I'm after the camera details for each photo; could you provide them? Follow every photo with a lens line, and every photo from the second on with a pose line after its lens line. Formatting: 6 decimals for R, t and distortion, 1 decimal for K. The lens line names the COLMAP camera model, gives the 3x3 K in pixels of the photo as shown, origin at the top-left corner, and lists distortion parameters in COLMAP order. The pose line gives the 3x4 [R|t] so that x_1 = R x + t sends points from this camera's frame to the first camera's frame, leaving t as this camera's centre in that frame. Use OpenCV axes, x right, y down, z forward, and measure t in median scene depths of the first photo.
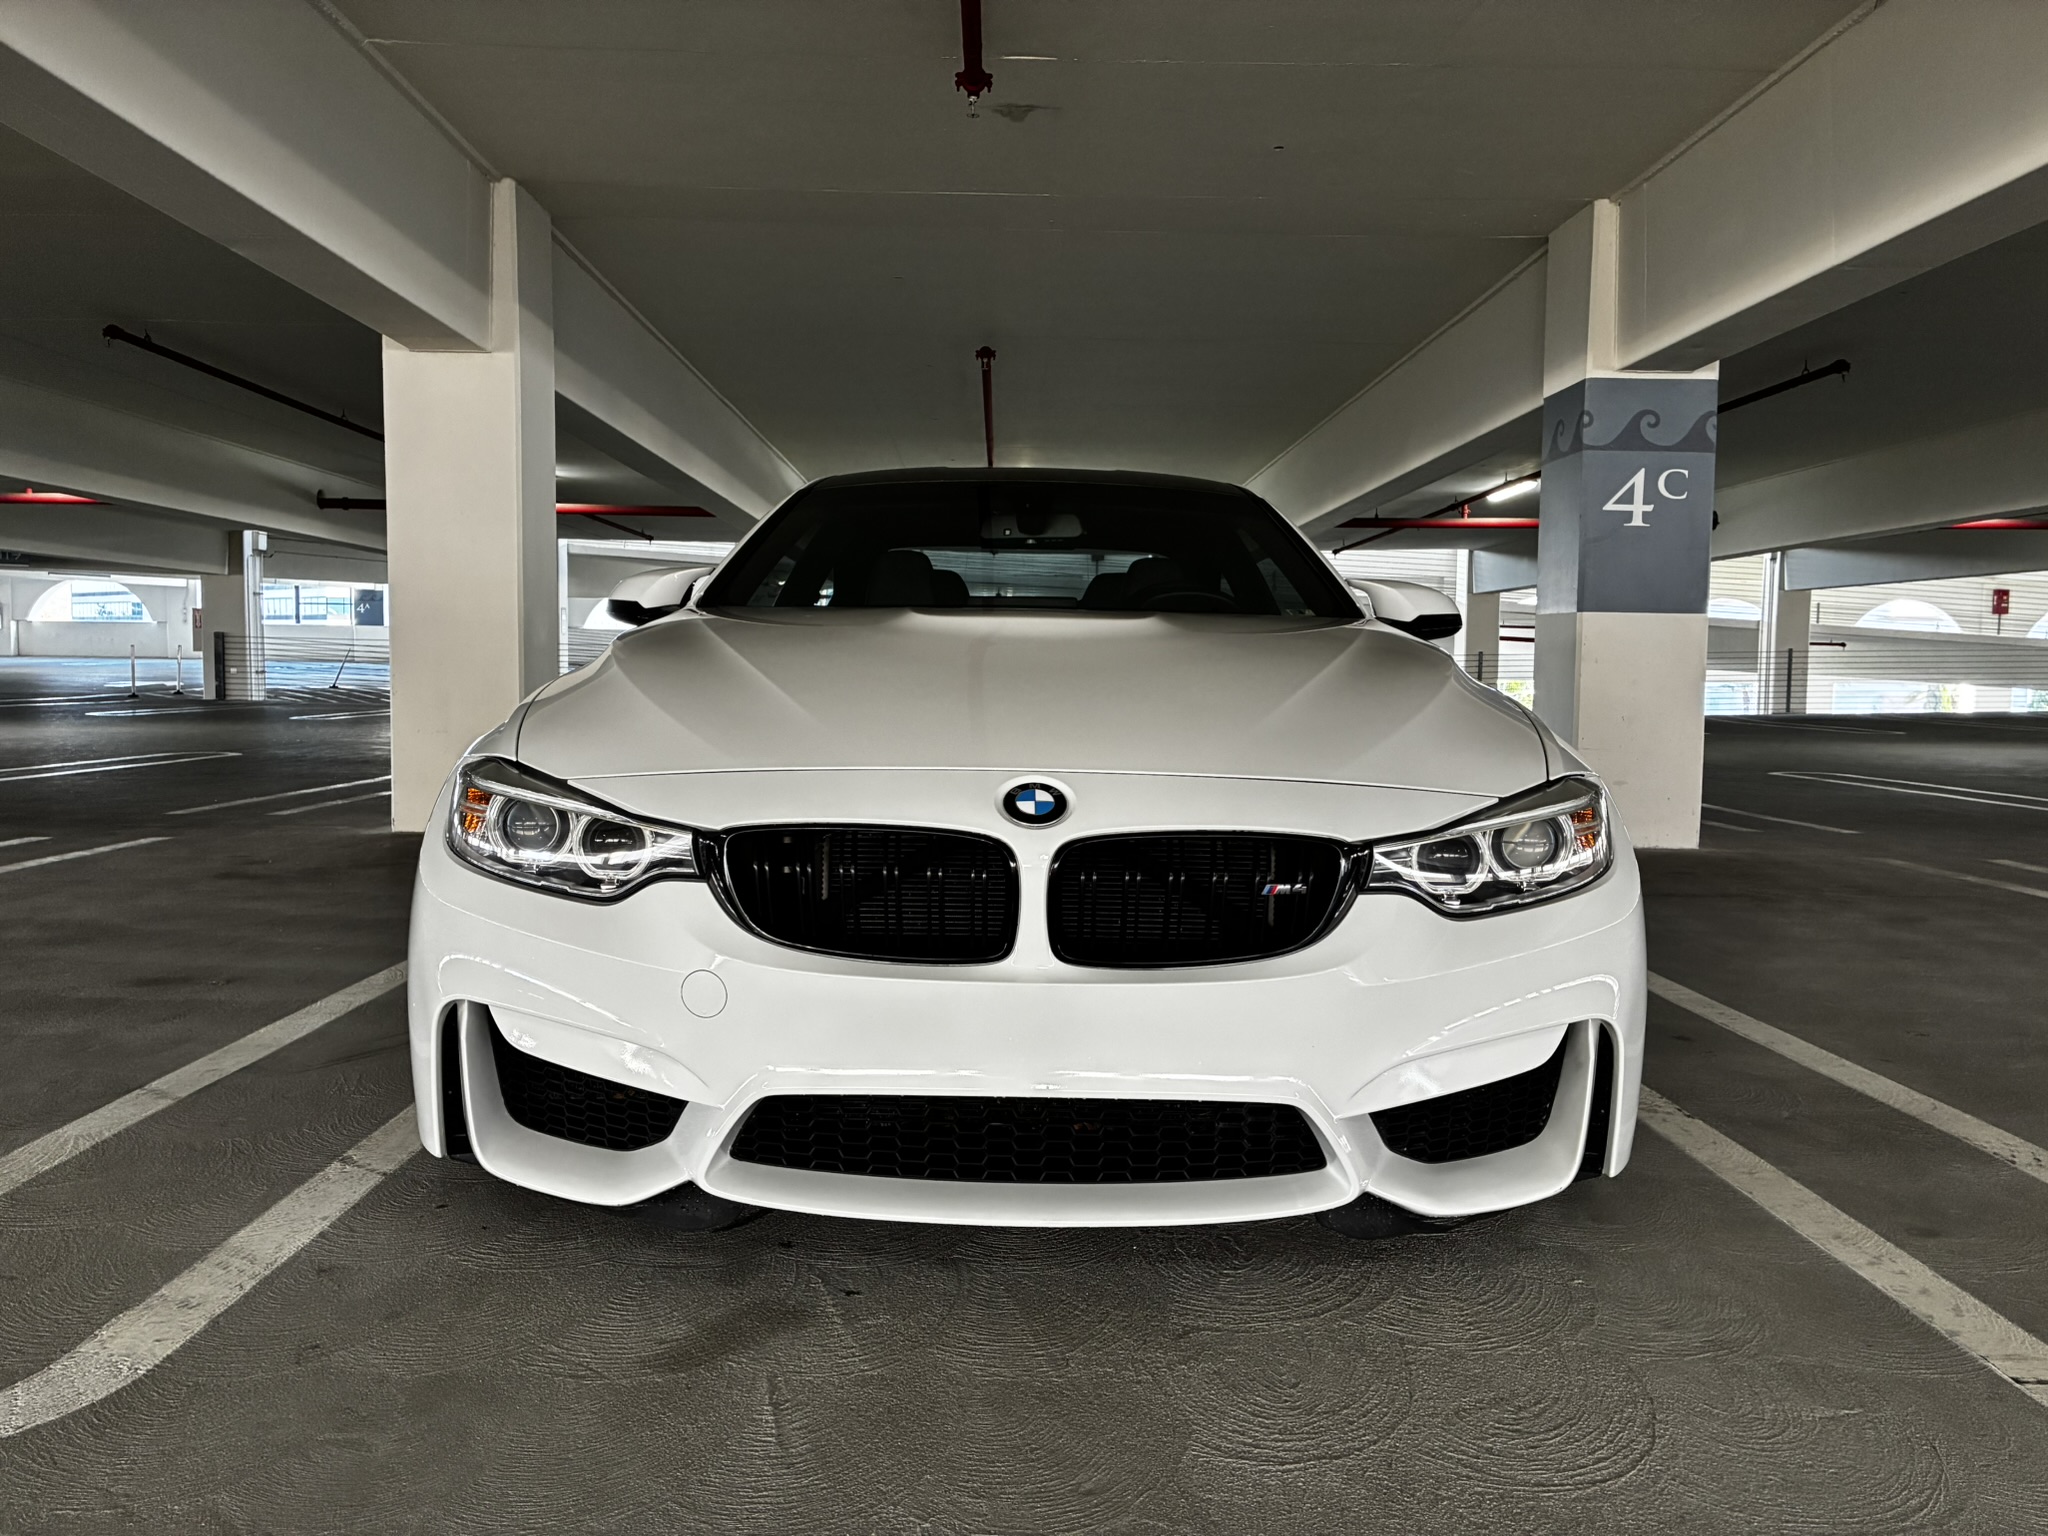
lens RADIAL K [[1519.2, 0, 1024.0], [0, 1519.2, 768.0], [0, 0, 1]] dist [0.134041, -0.194321]
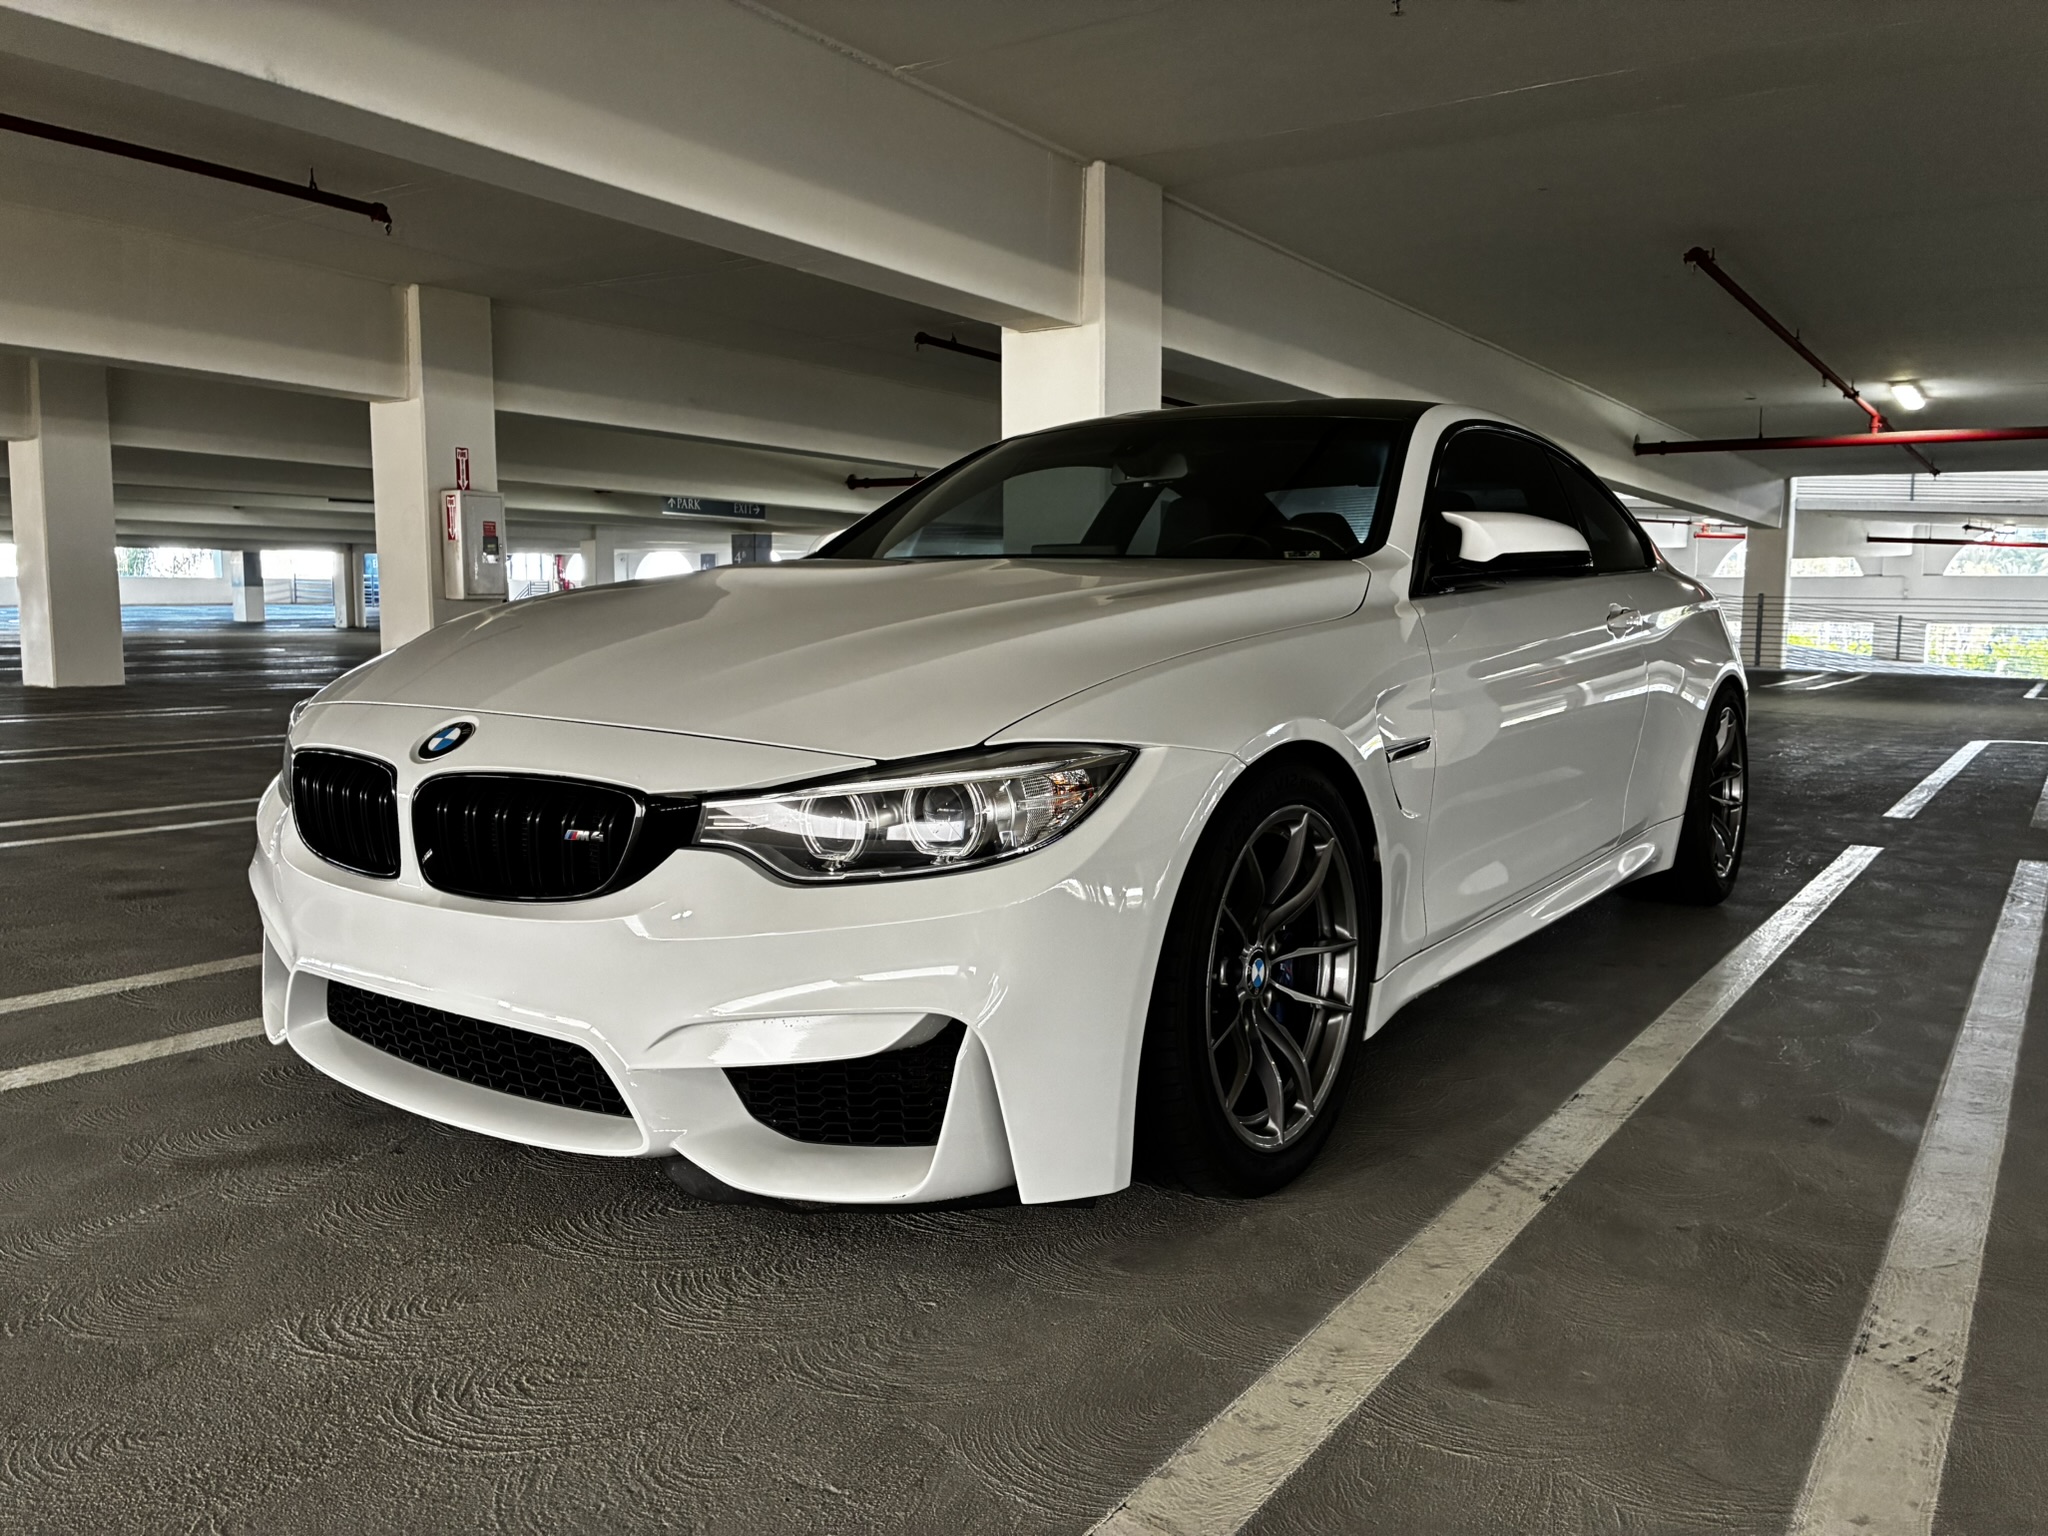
lens RADIAL K [[1559.1, 0, 1026.2], [0, 1559.1, 743.7], [0, 0, 1]] dist [0.041445, -0.049098]
pose [[0.813426, 0.044853, -0.579937, 0.911988], [-0.035532, 0.998992, 0.027426, -0.018302], [0.580582, -0.001703, 0.814200, 0.295602]]
